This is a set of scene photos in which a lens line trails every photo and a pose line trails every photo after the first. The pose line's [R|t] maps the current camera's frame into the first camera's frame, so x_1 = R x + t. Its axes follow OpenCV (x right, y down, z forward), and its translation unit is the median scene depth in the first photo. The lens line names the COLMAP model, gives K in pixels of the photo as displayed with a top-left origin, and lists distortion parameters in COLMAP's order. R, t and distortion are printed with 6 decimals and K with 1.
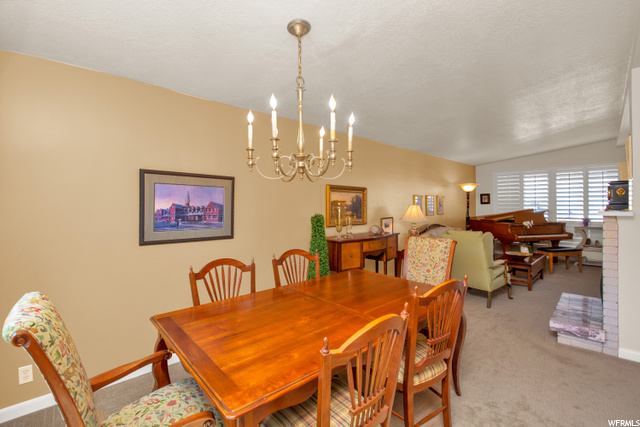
lens RADIAL K [[285.2, 0, 316.3], [0, 285.2, 205.3], [0, 0, 1]] dist [0.002526, -0.000943]
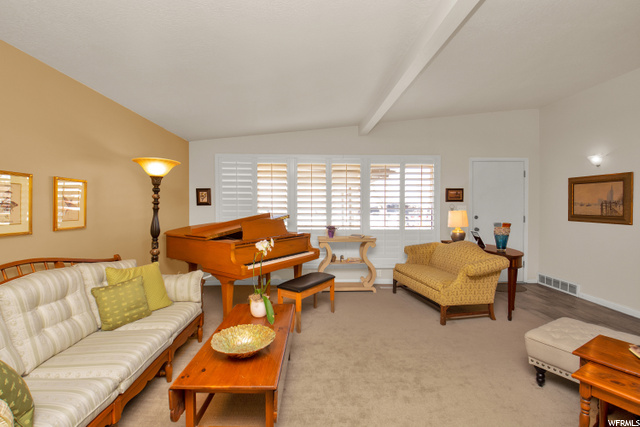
lens RADIAL K [[285.2, 0, 316.3], [0, 285.2, 205.3], [0, 0, 1]] dist [0.002526, -0.000943]
pose [[0.677034, 0.013342, 0.735831, 0.380285], [0.002556, 0.999787, -0.020480, 0.008901], [-0.735948, 0.015746, 0.676855, 0.518470]]
